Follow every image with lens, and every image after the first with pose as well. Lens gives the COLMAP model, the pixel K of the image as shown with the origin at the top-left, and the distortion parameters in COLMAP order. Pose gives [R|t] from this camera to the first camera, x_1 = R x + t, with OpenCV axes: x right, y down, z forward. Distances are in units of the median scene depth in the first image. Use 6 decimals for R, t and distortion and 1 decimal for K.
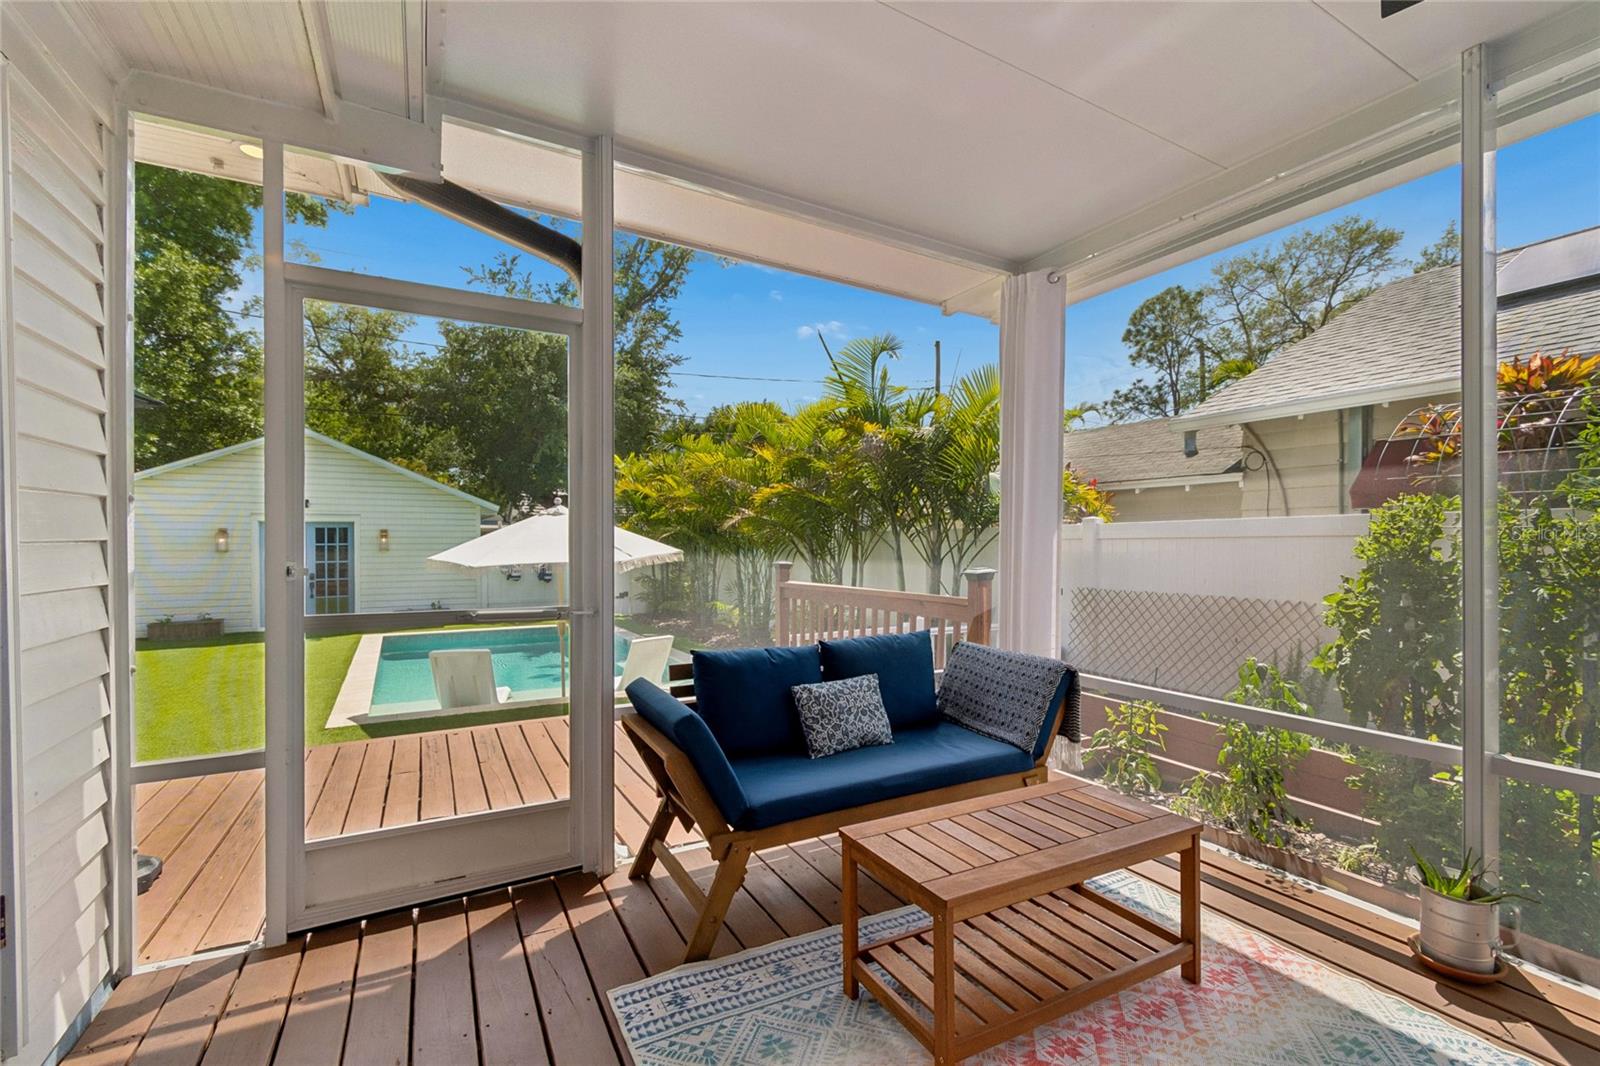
lens RADIAL K [[744.1, 0, 803.0], [0, 744.1, 544.5], [0, 0, 1]] dist [0.018932, 0.000073]
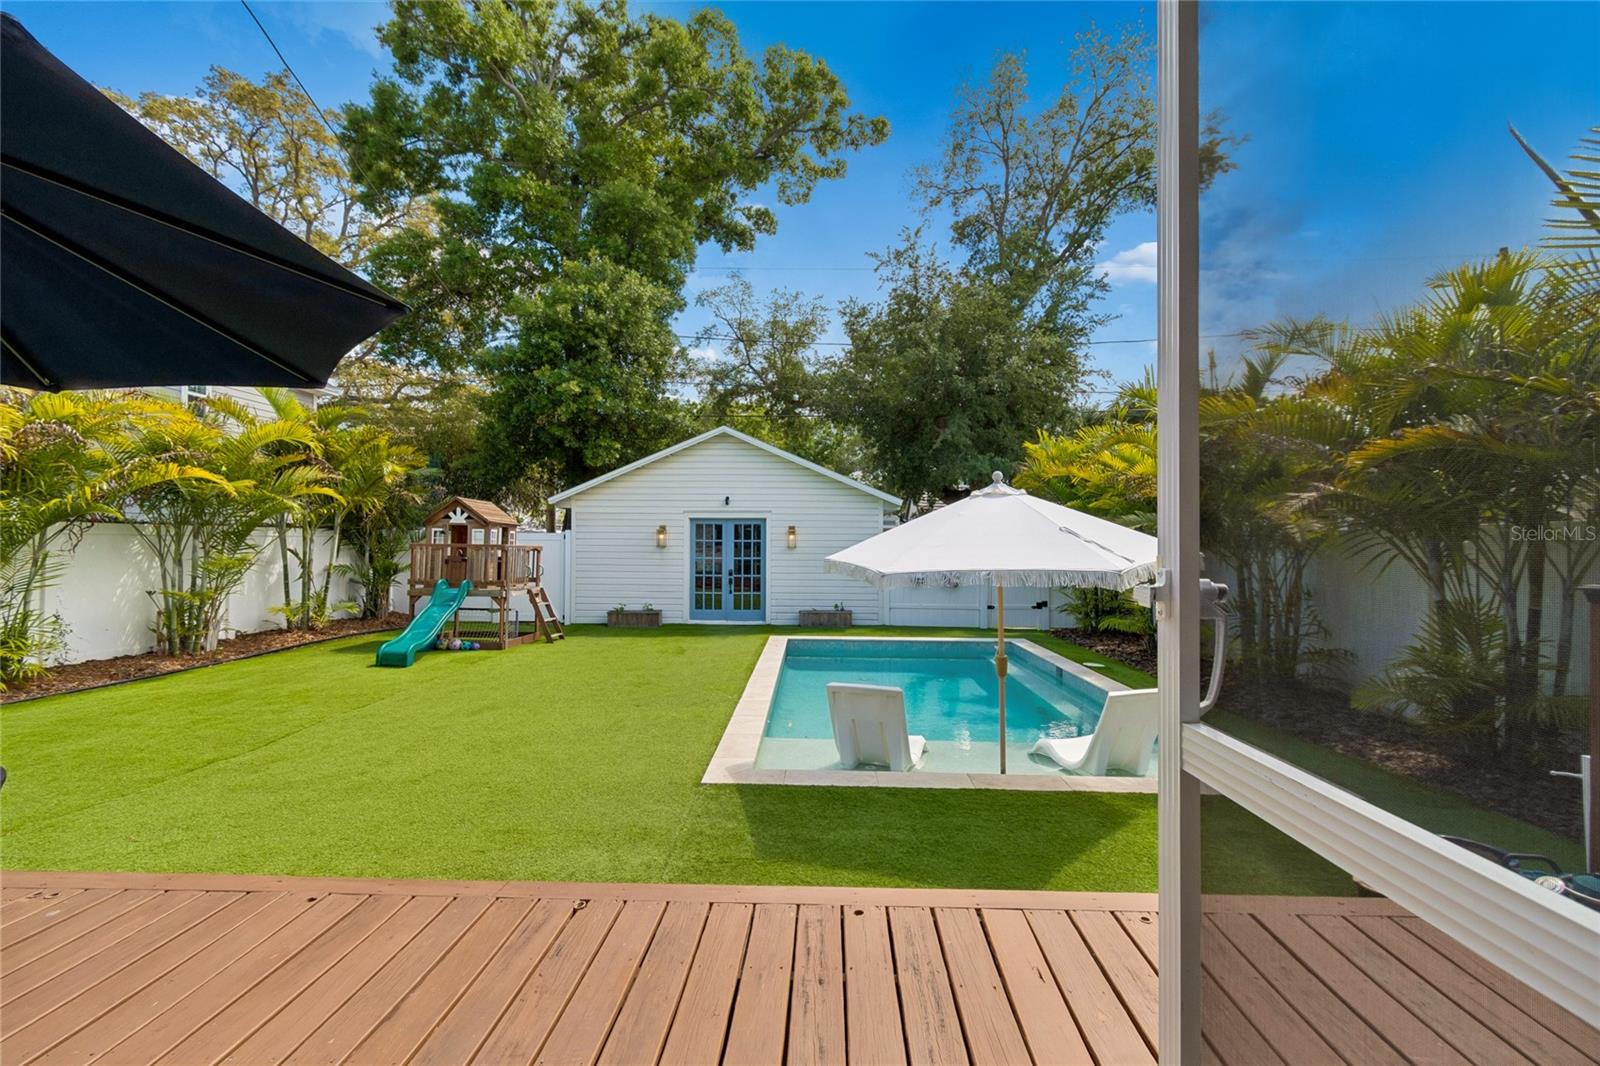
lens RADIAL K [[691.4, 0, 800.0], [0, 691.4, 533.0], [0, 0, 1]] dist [-0.000522, -0.000153]
pose [[0.868847, 0.000615, -0.495080, -0.101347], [-0.008469, 0.999871, -0.013620, 0.001186], [0.495008, 0.016027, 0.868741, 0.215785]]
